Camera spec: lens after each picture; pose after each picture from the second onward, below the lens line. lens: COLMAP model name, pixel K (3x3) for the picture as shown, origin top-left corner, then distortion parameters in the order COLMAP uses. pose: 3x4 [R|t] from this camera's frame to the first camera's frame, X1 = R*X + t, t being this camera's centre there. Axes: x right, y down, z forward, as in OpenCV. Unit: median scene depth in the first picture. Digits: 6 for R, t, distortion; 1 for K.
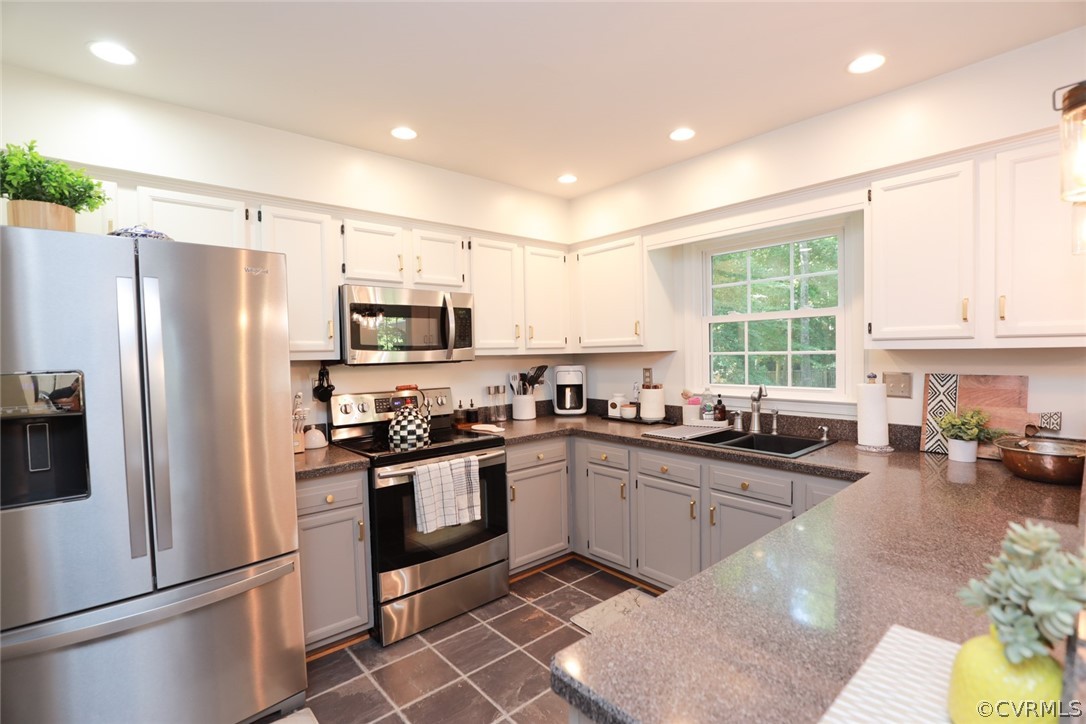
lens RADIAL K [[496.8, 0, 543.0], [0, 496.8, 368.0], [0, 0, 1]] dist [-0.030450, 0.001106]
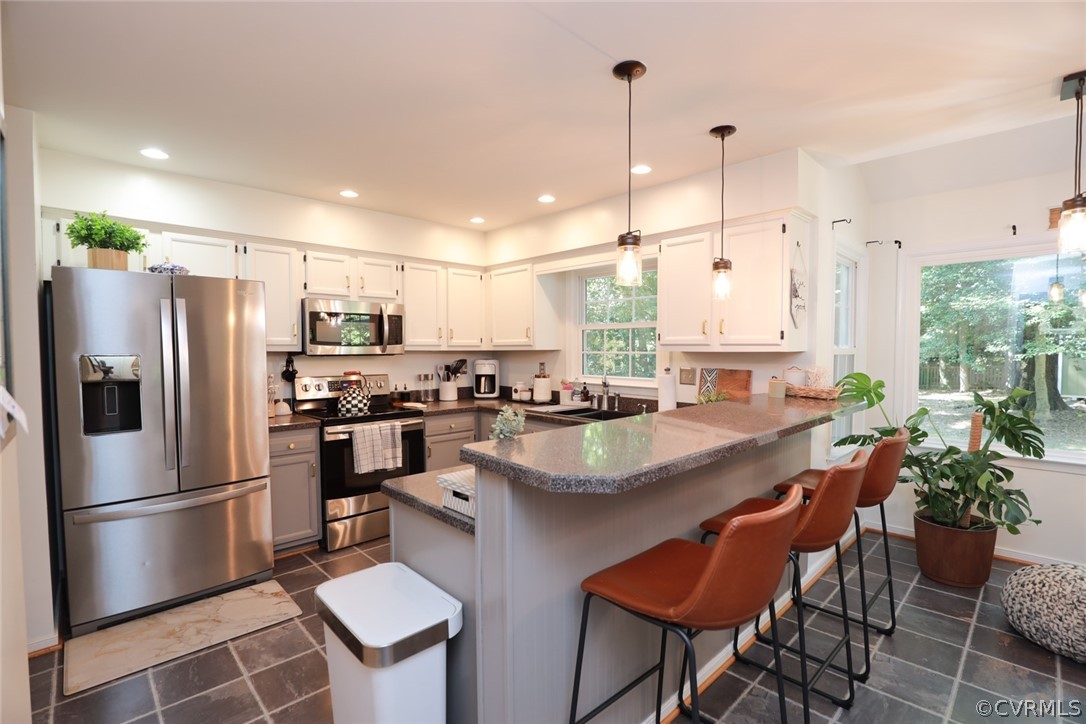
lens RADIAL K [[496.8, 0, 543.0], [0, 496.8, 368.0], [0, 0, 1]] dist [-0.030450, 0.001106]
pose [[0.998571, 0.018074, 0.050293, 0.177641], [-0.018366, 0.999817, 0.005354, 0.008642], [-0.050187, -0.006270, 0.998720, -0.376884]]
